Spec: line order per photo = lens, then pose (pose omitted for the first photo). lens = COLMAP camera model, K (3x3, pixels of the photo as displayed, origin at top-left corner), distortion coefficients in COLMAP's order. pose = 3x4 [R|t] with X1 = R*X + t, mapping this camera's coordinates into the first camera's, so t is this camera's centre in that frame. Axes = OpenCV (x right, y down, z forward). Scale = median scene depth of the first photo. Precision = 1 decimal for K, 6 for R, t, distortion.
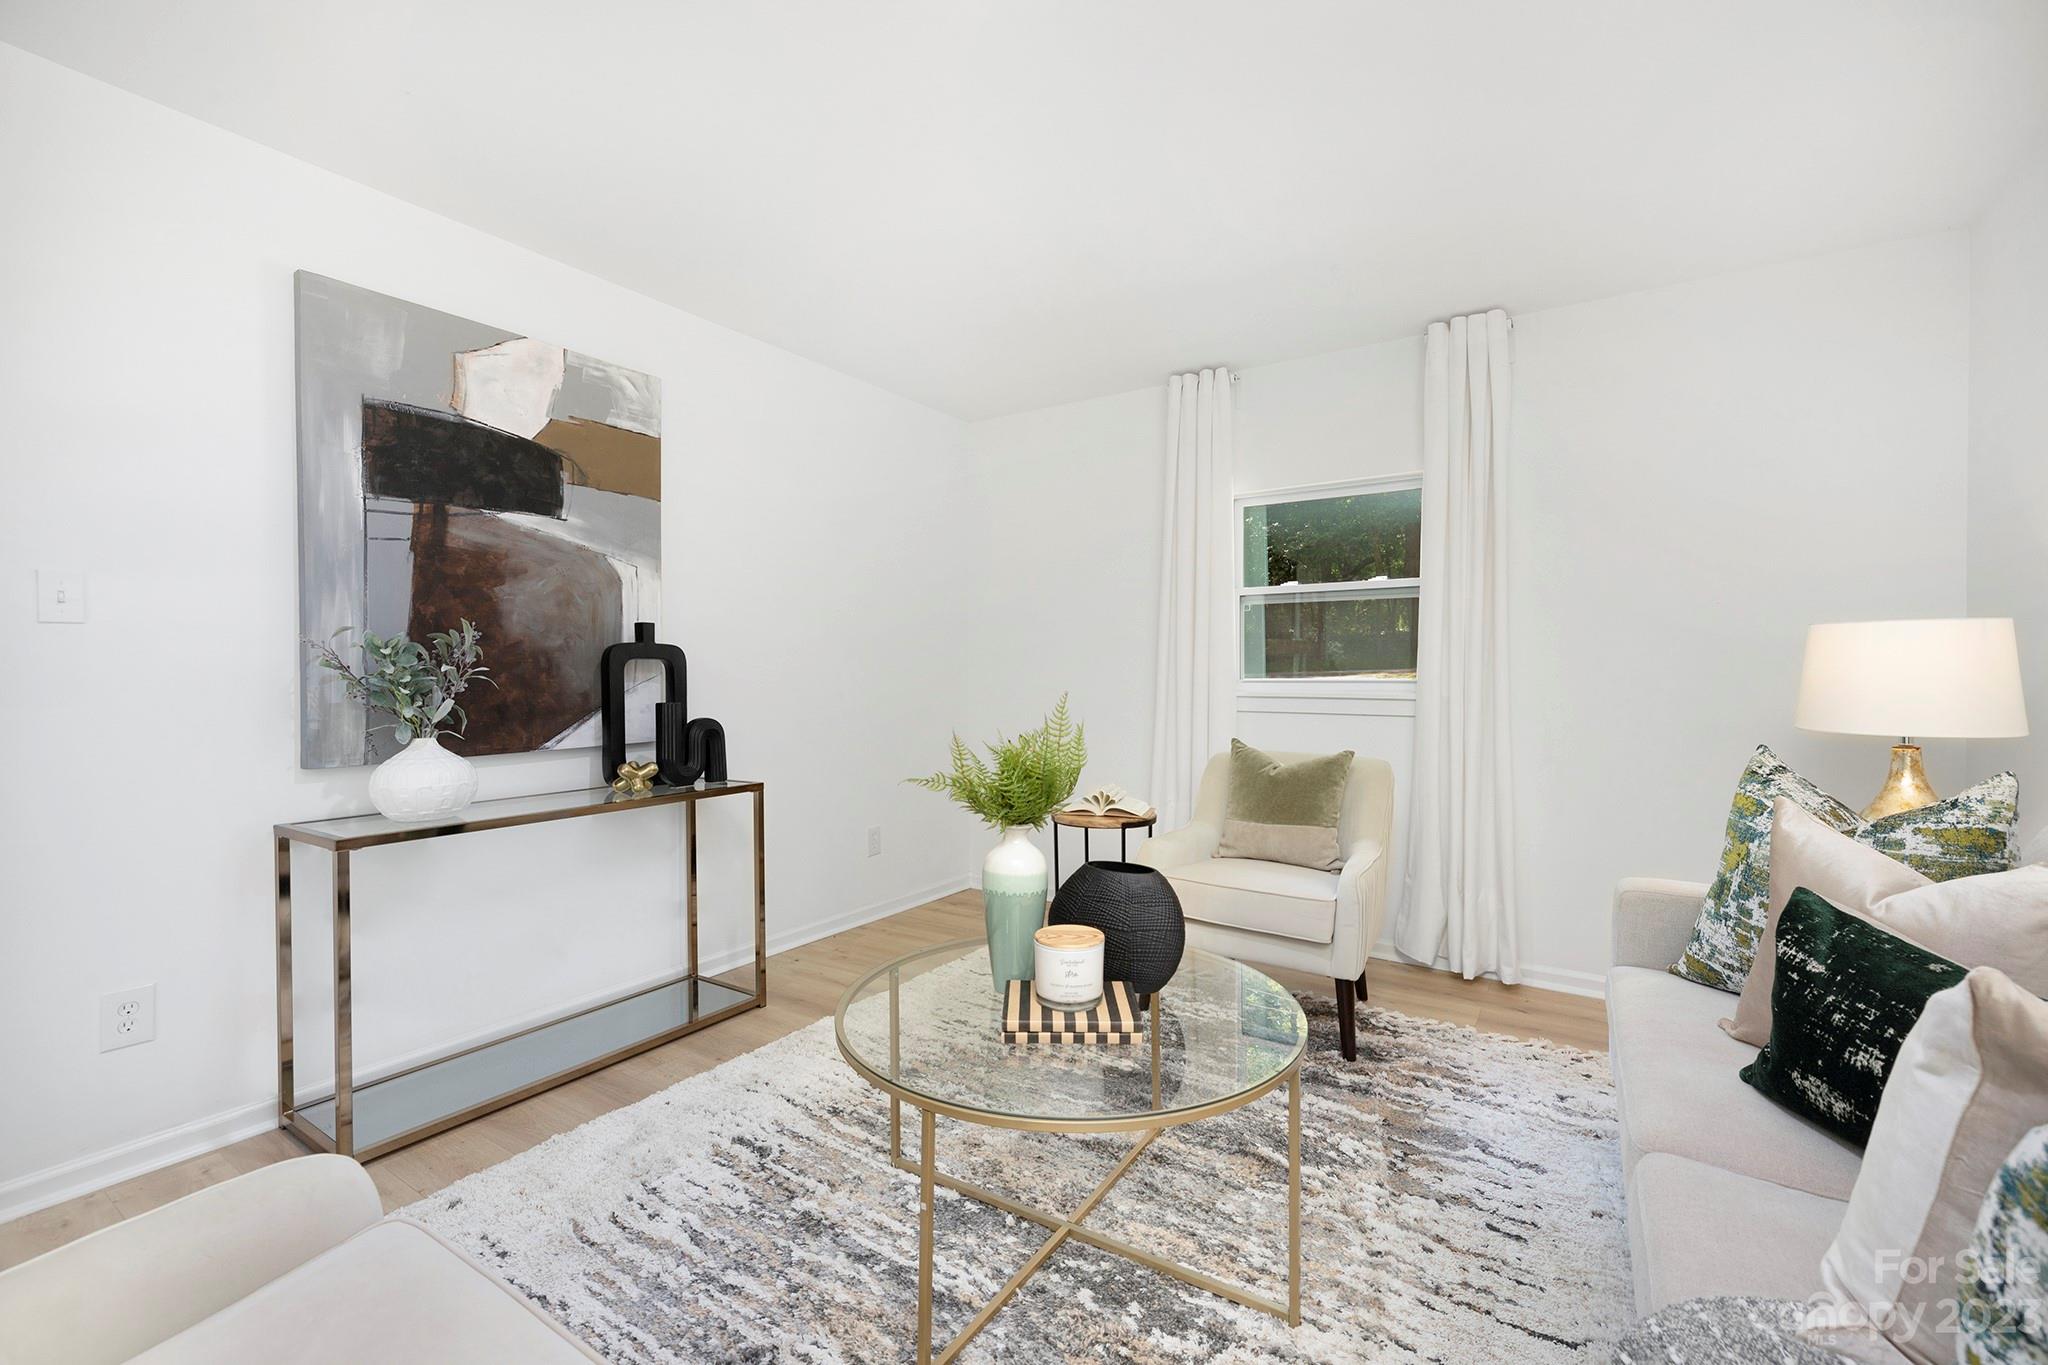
lens RADIAL K [[847.7, 0, 1019.6], [0, 847.7, 665.0], [0, 0, 1]] dist [0.001432, -0.000771]
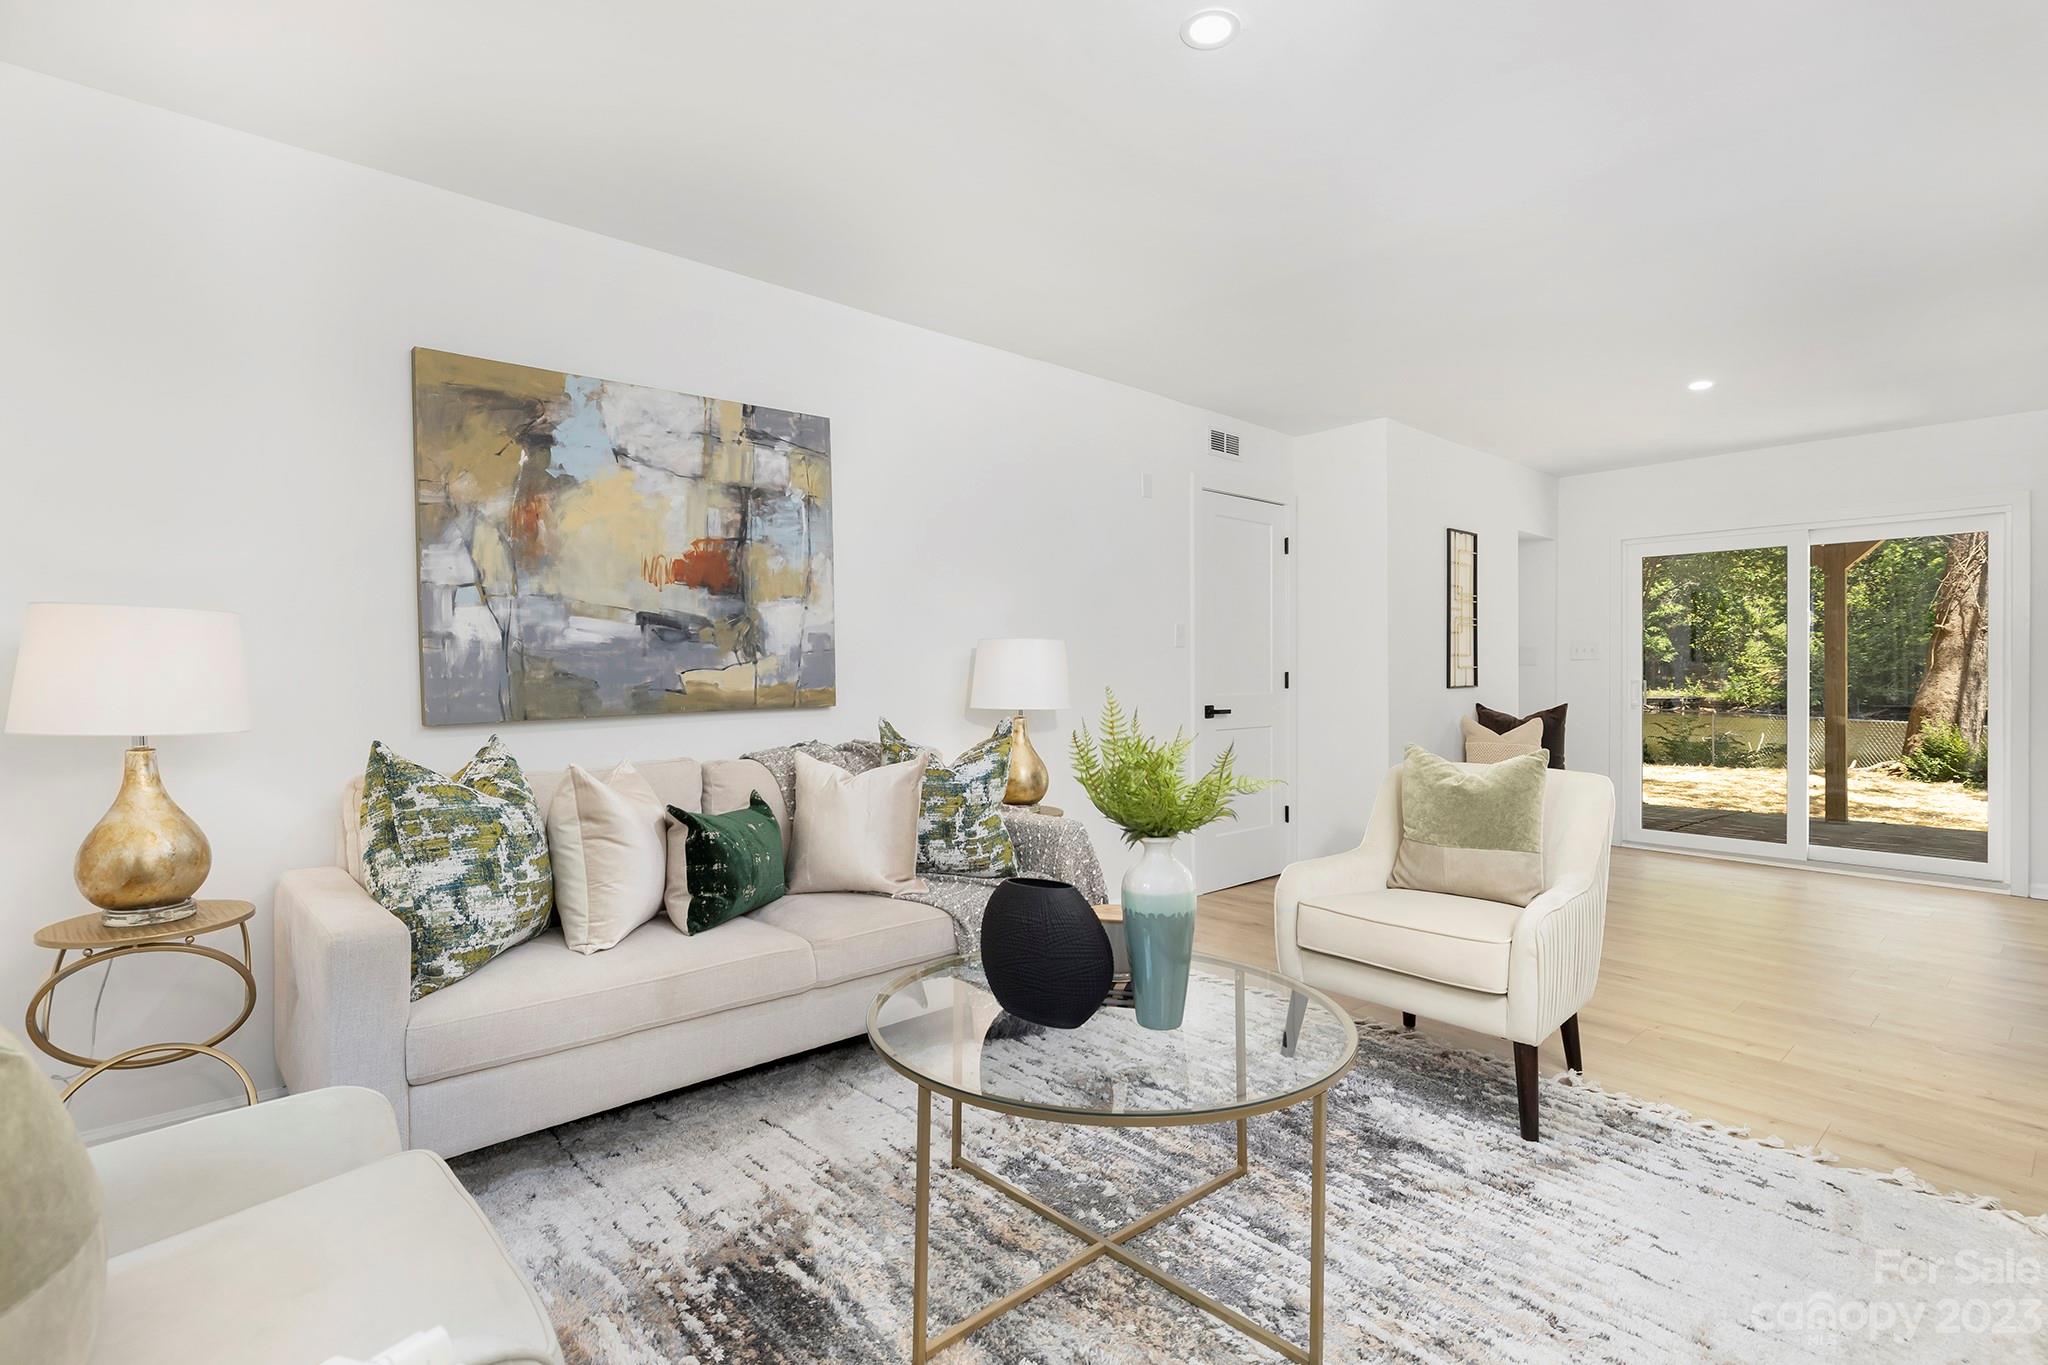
lens RADIAL K [[965.0, 0, 1004.1], [0, 965.0, 679.2], [0, 0, 1]] dist [-0.015925, -0.000441]
pose [[-0.954994, -0.007549, 0.296528, -0.166108], [-0.007096, 0.999971, 0.002602, 0.020119], [-0.296539, 0.000381, -0.955021, 2.264592]]
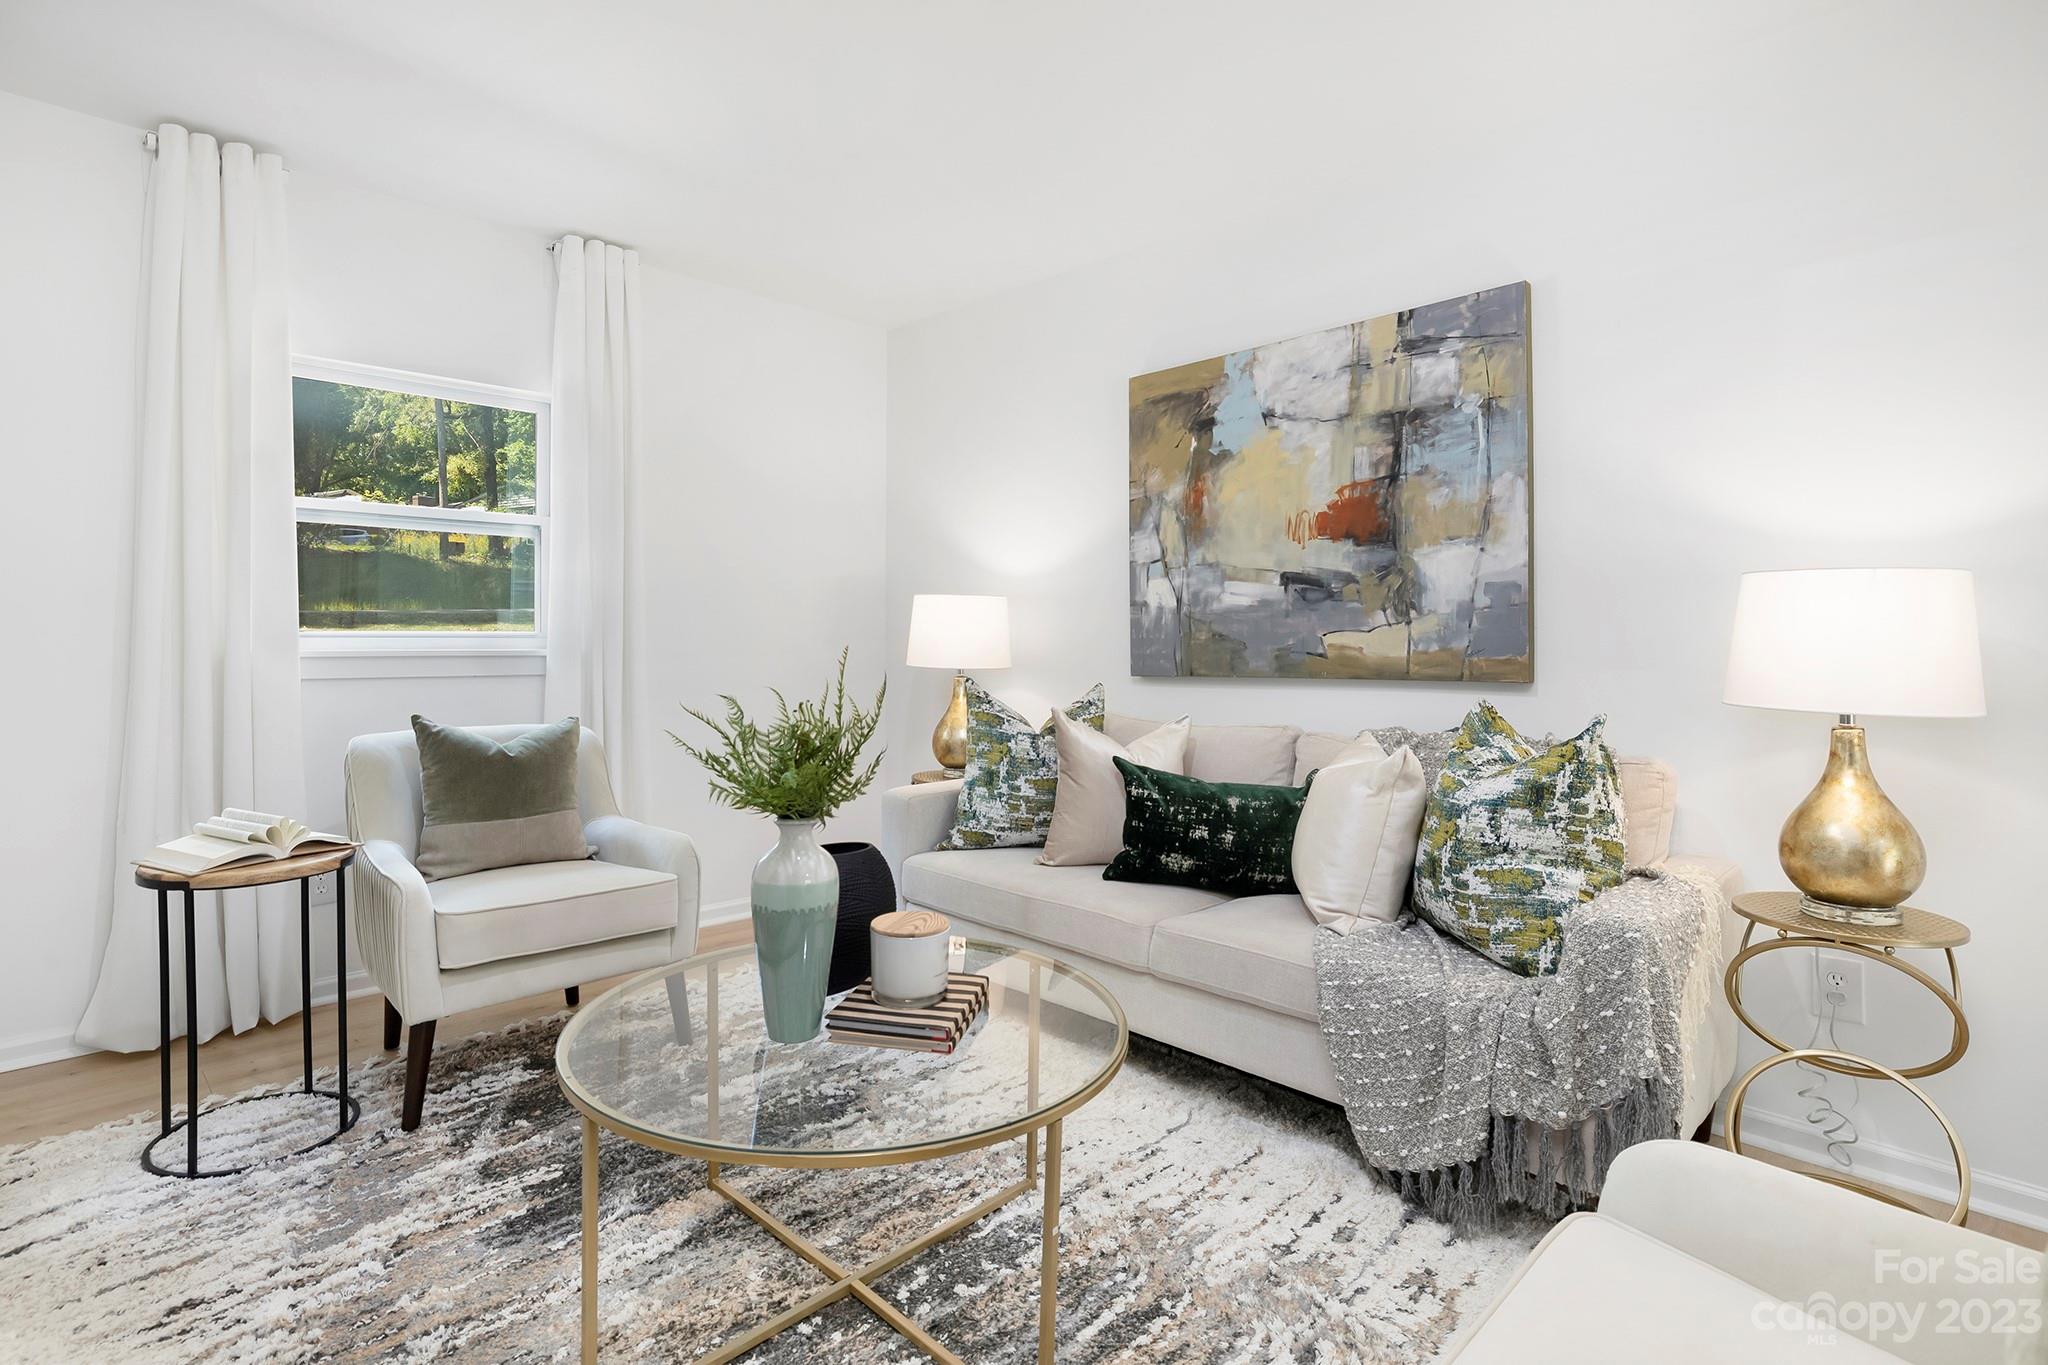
lens RADIAL K [[1002.7, 0, 990.9], [0, 1002.7, 641.7], [0, 0, 1]] dist [0.000577, 0.000077]
pose [[0.235366, -0.010166, 0.971854, -0.952620], [-0.012963, 0.999824, 0.013598, 0.011874], [-0.971820, -0.015799, 0.235192, 0.699317]]
